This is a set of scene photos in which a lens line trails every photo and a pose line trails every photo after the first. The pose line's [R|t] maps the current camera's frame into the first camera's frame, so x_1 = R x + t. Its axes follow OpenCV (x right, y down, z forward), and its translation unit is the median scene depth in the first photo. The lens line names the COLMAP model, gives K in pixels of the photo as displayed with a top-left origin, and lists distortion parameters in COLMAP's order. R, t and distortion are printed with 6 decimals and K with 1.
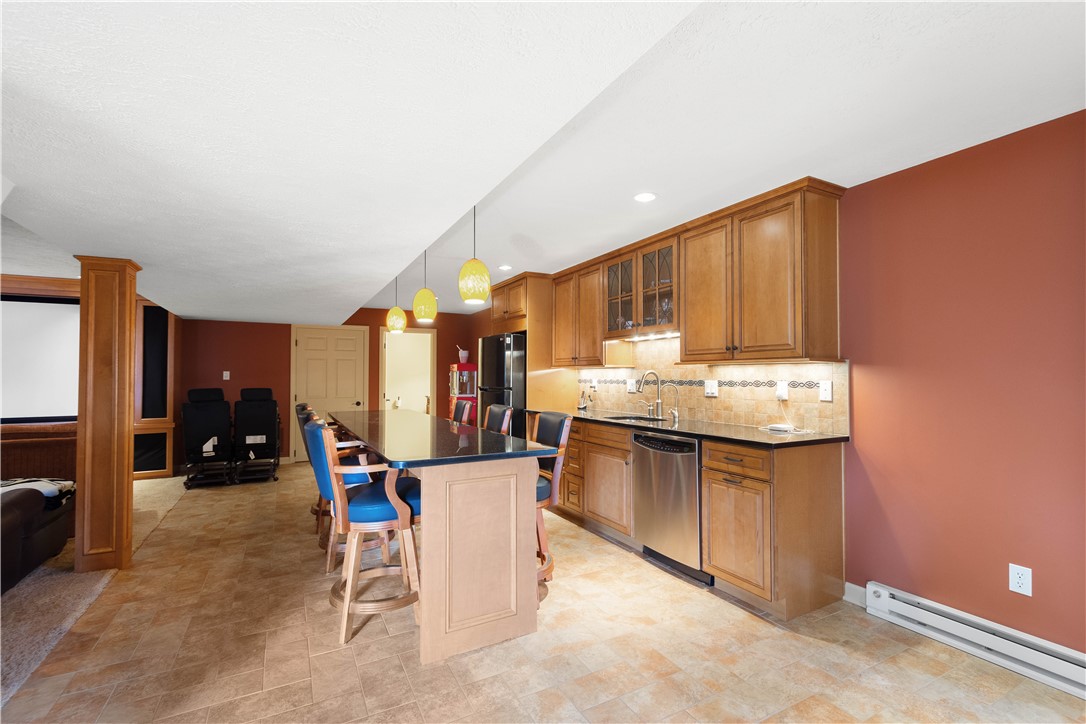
lens RADIAL K [[485.7, 0, 544.9], [0, 485.7, 377.3], [0, 0, 1]] dist [0.002093, -0.000060]
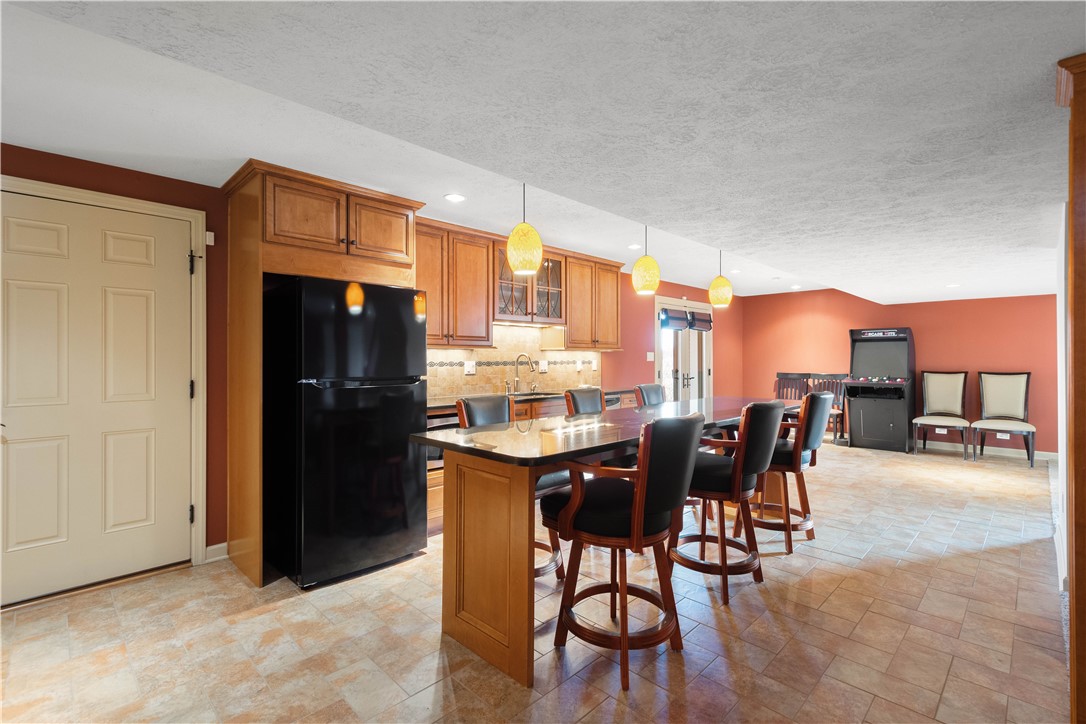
lens RADIAL K [[486.9, 0, 555.4], [0, 486.9, 357.2], [0, 0, 1]] dist [0.001397, 0.000311]
pose [[-0.298068, 0.001712, 0.954543, -1.210190], [0.003799, 0.999993, -0.000607, -0.003953], [-0.954537, 0.003446, -0.298073, 1.660531]]
